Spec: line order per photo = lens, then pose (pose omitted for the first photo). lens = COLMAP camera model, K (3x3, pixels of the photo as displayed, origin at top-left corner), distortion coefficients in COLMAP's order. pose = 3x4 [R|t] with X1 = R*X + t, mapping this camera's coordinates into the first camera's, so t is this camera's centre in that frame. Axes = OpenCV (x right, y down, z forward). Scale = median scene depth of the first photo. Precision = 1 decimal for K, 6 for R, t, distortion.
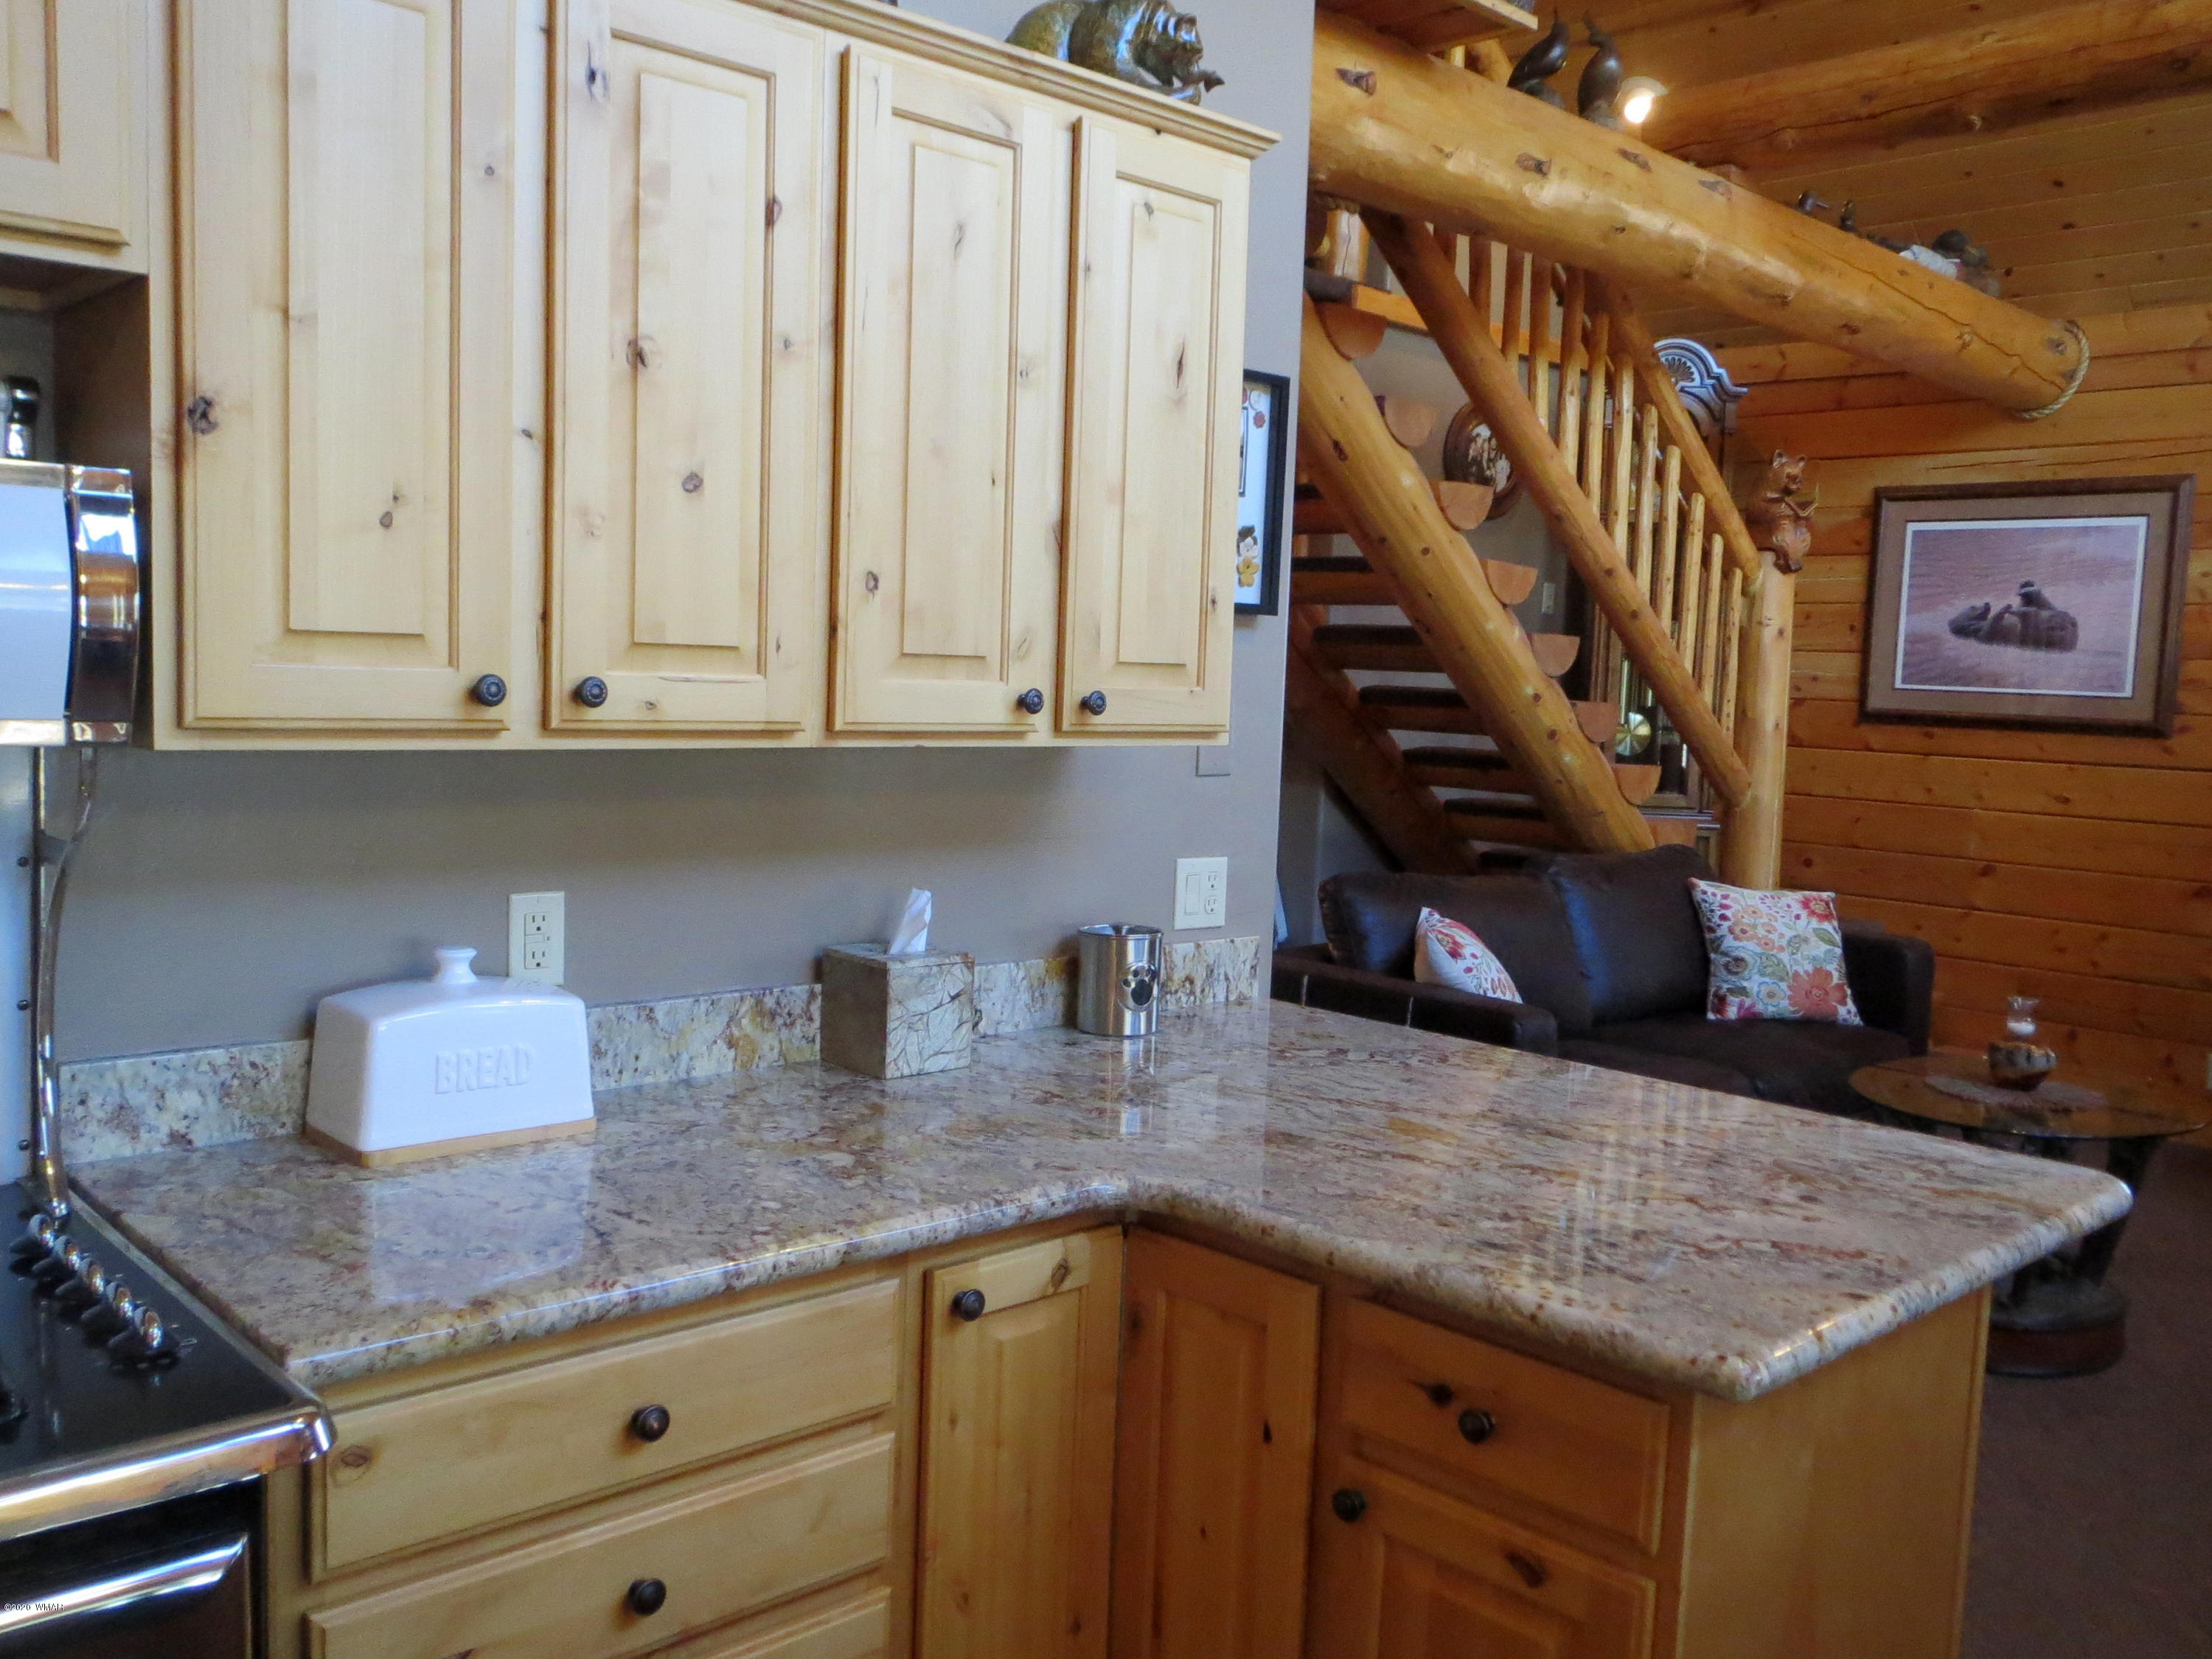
lens RADIAL K [[1855.6, 0, 1106.0], [0, 1855.6, 829.5], [0, 0, 1]] dist [-0.052173, 0.002193]
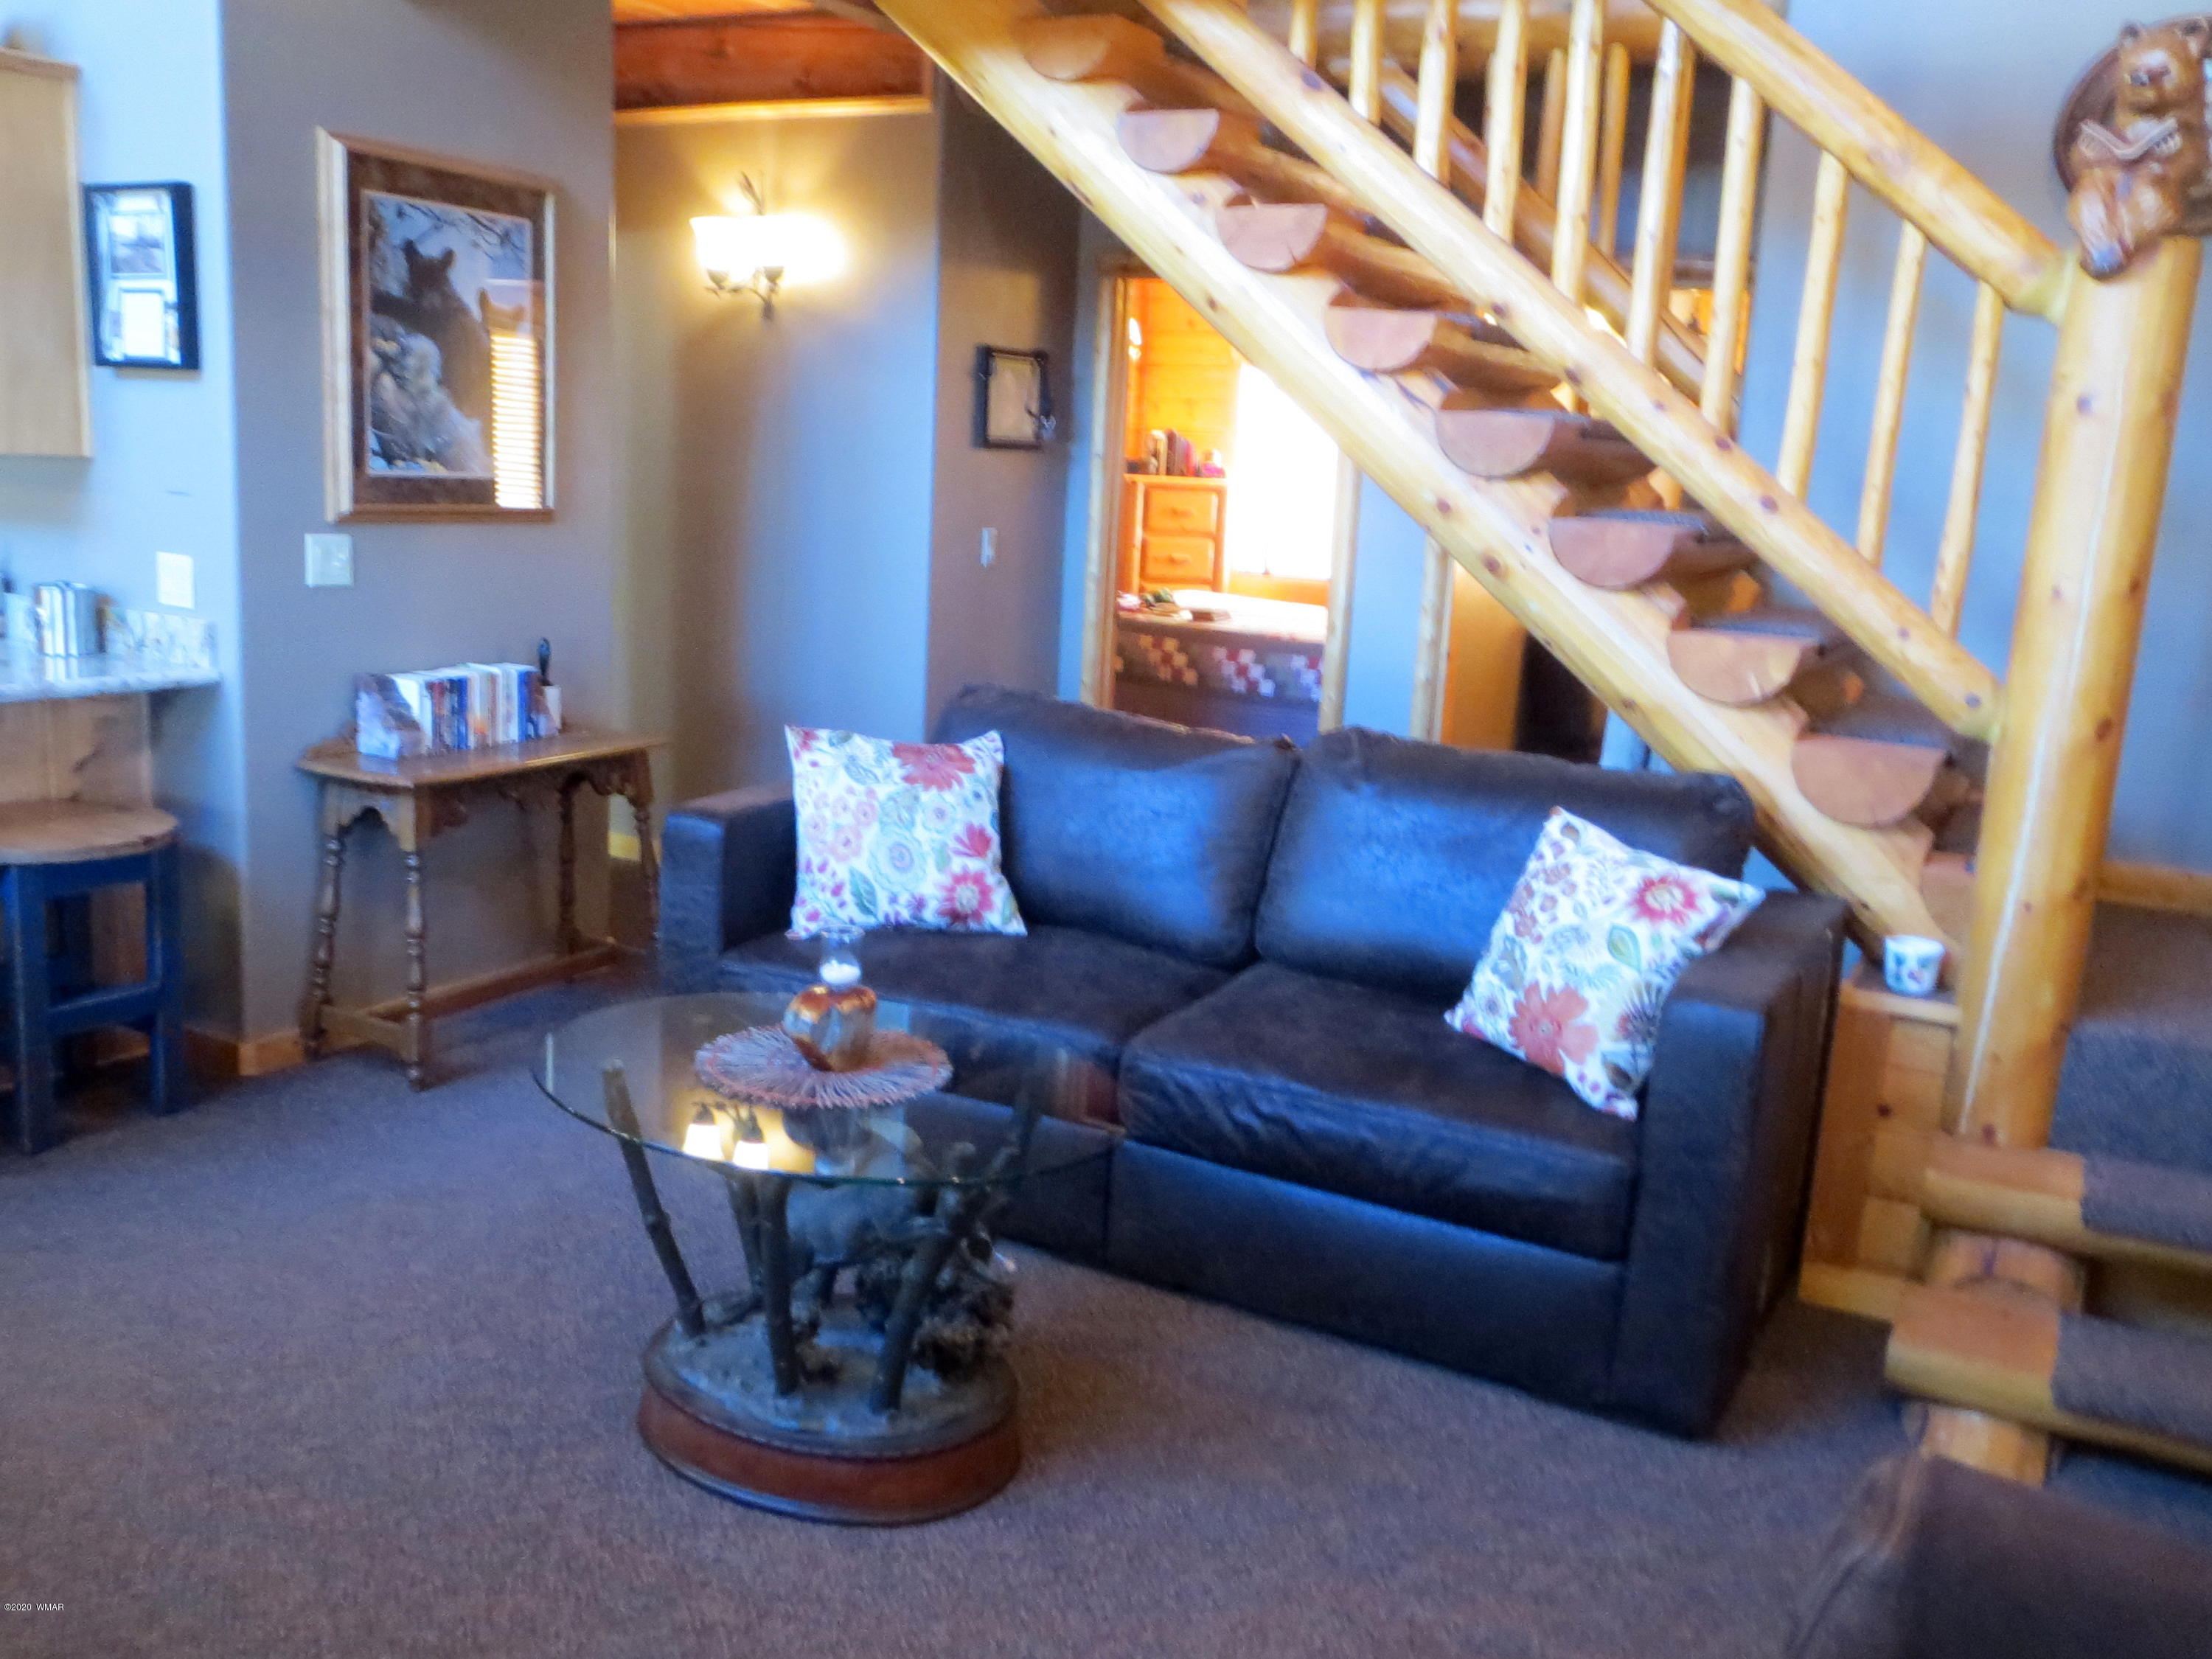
lens RADIAL K [[1850.4, 0, 1118.6], [0, 1850.4, 836.7], [0, 0, 1]] dist [-0.021487, 0.009047]
pose [[0.312492, 0.173265, -0.933985, 1.194513], [-0.126918, 0.982025, 0.139713, -0.044437], [0.941404, 0.074880, 0.328865, 0.933980]]
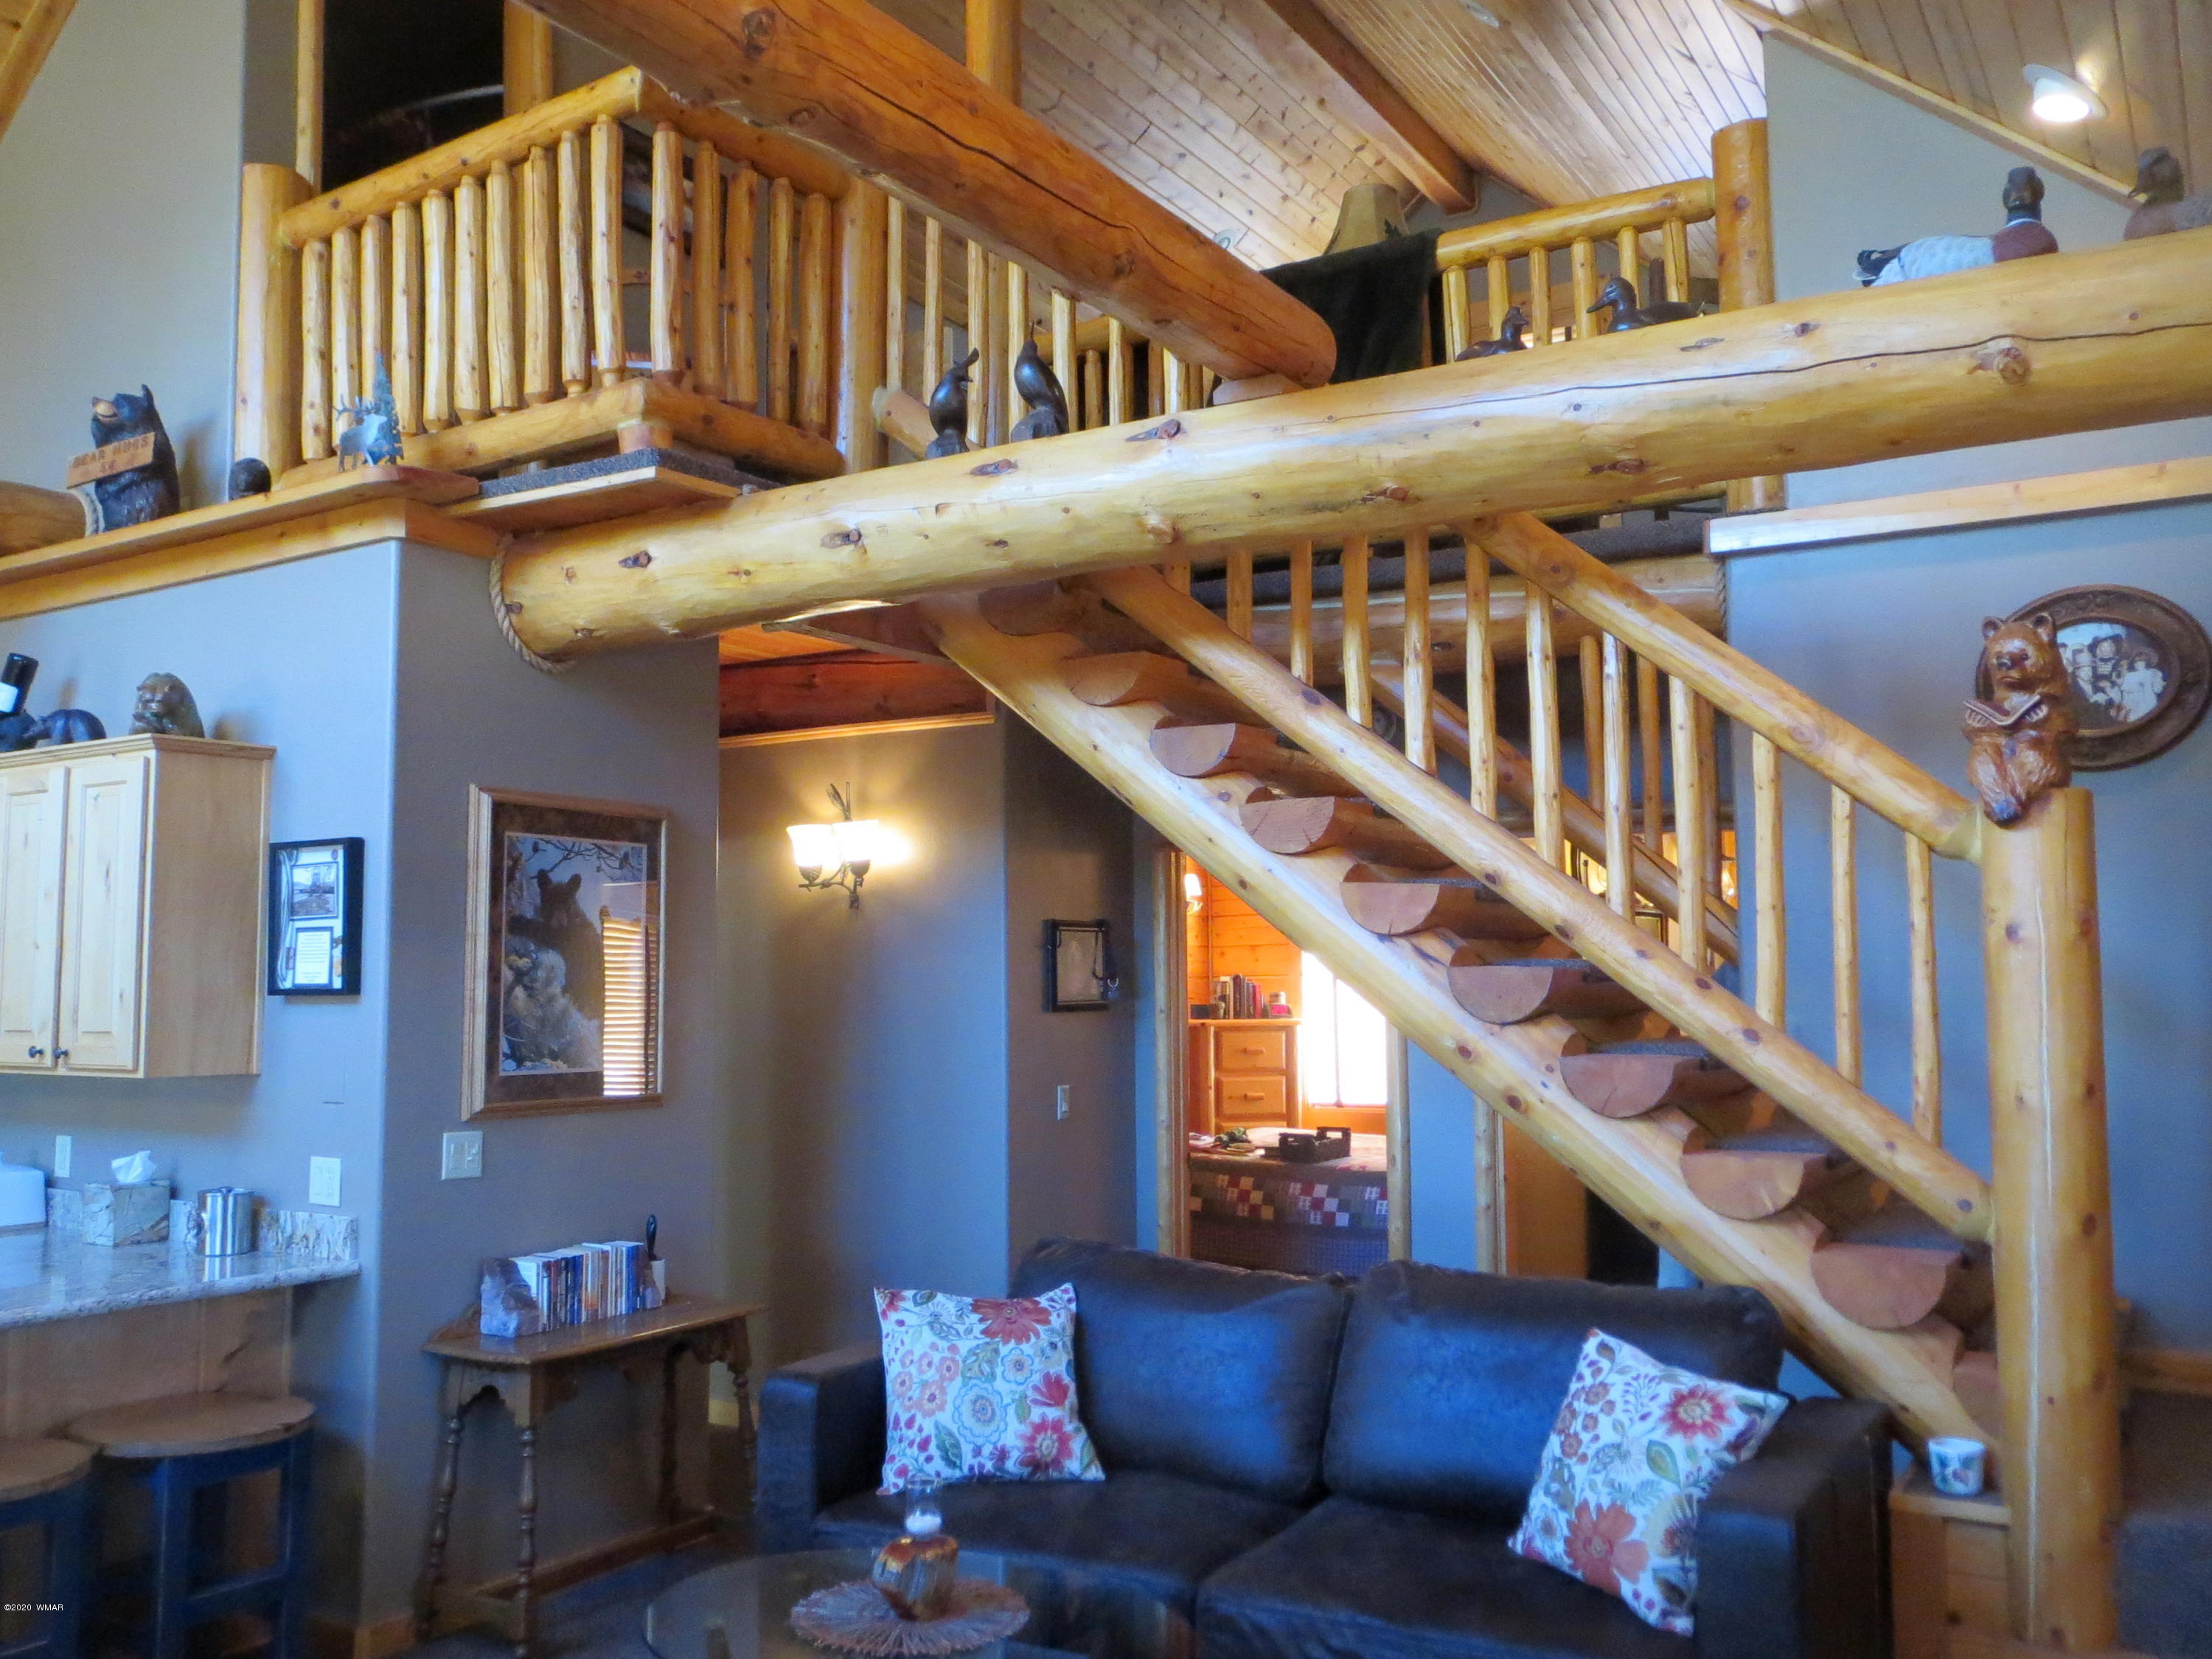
lens RADIAL K [[1850.4, 0, 1118.6], [0, 1850.4, 836.7], [0, 0, 1]] dist [-0.021487, 0.009047]
pose [[0.267349, -0.116038, -0.956588, 1.292667], [-0.069336, 0.987833, -0.139207, -0.060535], [0.961102, 0.103543, 0.256050, 0.923110]]
